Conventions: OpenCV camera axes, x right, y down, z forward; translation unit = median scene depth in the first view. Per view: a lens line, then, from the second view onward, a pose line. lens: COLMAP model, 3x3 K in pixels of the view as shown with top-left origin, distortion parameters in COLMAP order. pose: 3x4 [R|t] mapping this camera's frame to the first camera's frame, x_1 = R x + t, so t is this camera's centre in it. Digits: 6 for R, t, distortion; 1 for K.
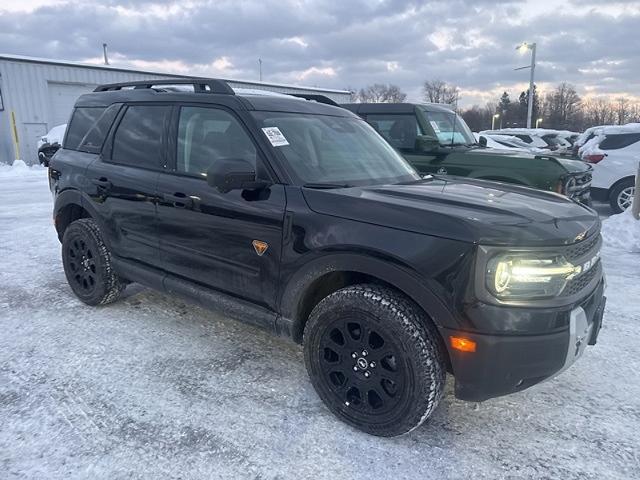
lens RADIAL K [[448.7, 0, 321.3], [0, 448.7, 235.9], [0, 0, 1]] dist [0.031017, -0.030330]
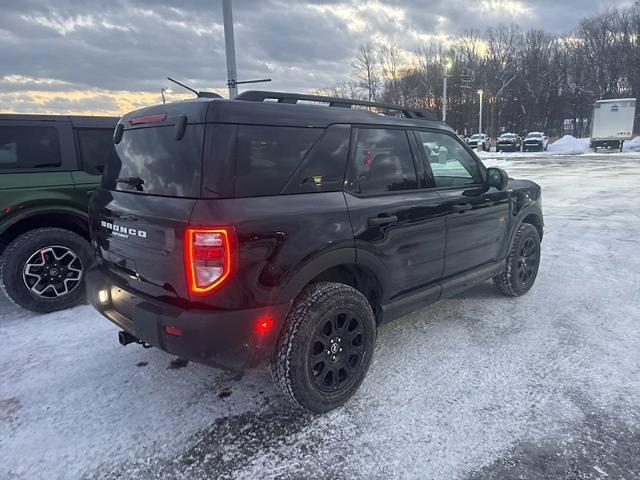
lens RADIAL K [[448.7, 0, 325.5], [0, 448.7, 231.7], [0, 0, 1]] dist [0.031017, -0.030330]
pose [[0.140870, -0.203988, 0.968785, -1.785931], [0.237022, 0.957035, 0.167049, -0.355342], [-0.961237, 0.206091, 0.183167, 1.311616]]
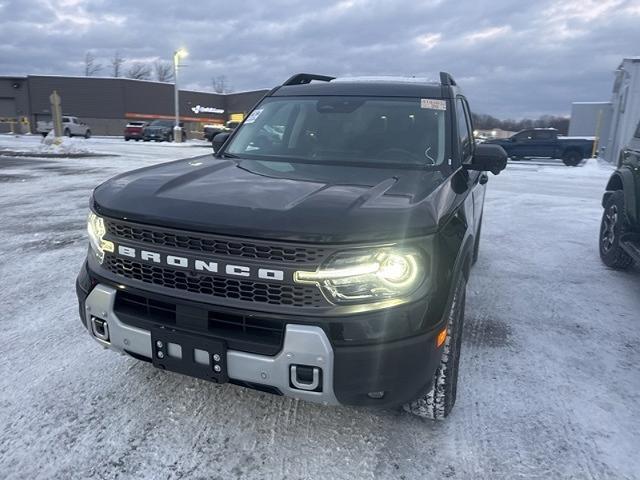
lens RADIAL K [[448.7, 0, 324.3], [0, 448.7, 237.4], [0, 0, 1]] dist [0.031017, -0.030330]
pose [[0.269853, 0.224777, -0.936298, 1.258307], [-0.229558, 0.959353, 0.164150, -0.159194], [0.935138, 0.170639, 0.310484, 0.911162]]
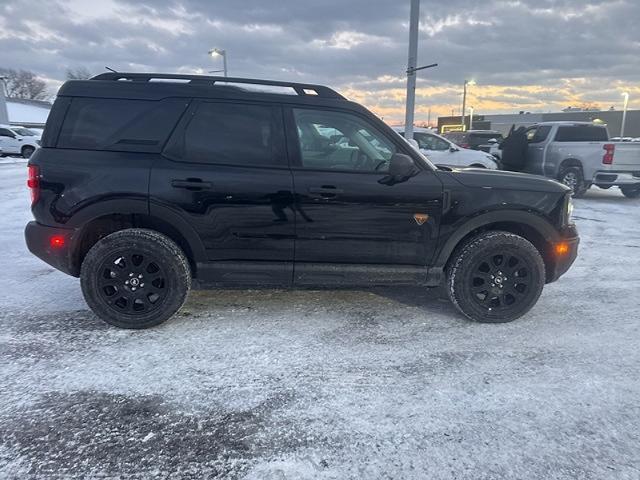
lens RADIAL K [[448.7, 0, 324.9], [0, 448.7, 236.6], [0, 0, 1]] dist [0.031017, -0.030330]
pose [[0.745123, -0.140337, 0.651994, -1.232736], [0.134528, 0.989142, 0.059163, -0.039405], [-0.653218, 0.043628, 0.755912, 0.173440]]
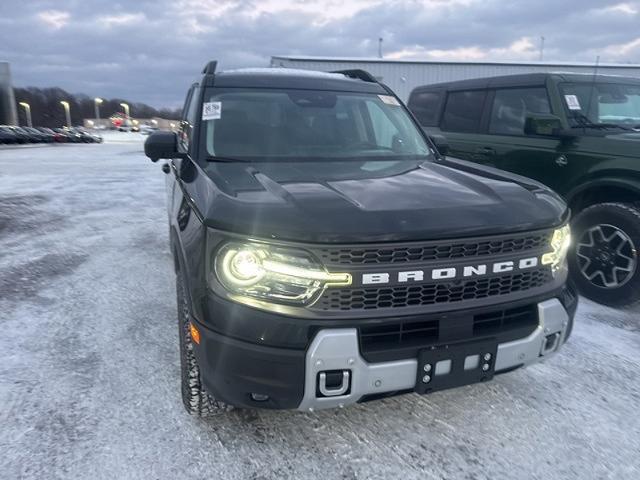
lens RADIAL K [[448.7, 0, 322.2], [0, 448.7, 238.6], [0, 0, 1]] dist [0.031017, -0.030330]
pose [[0.830102, 0.134566, -0.541130, 0.760063], [-0.118120, 0.990856, 0.065203, -0.030463], [0.544957, 0.009793, 0.838407, 0.285578]]
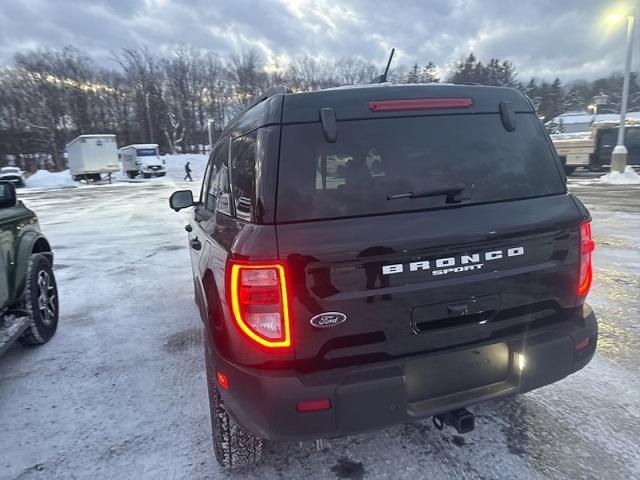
lens RADIAL K [[448.7, 0, 323.4], [0, 448.7, 236.5], [0, 0, 1]] dist [0.031017, -0.030330]
pose [[-0.810981, -0.068744, 0.581019, -1.086928], [0.169140, 0.923123, 0.345304, -0.609726], [-0.560090, 0.378309, -0.737008, 2.563033]]
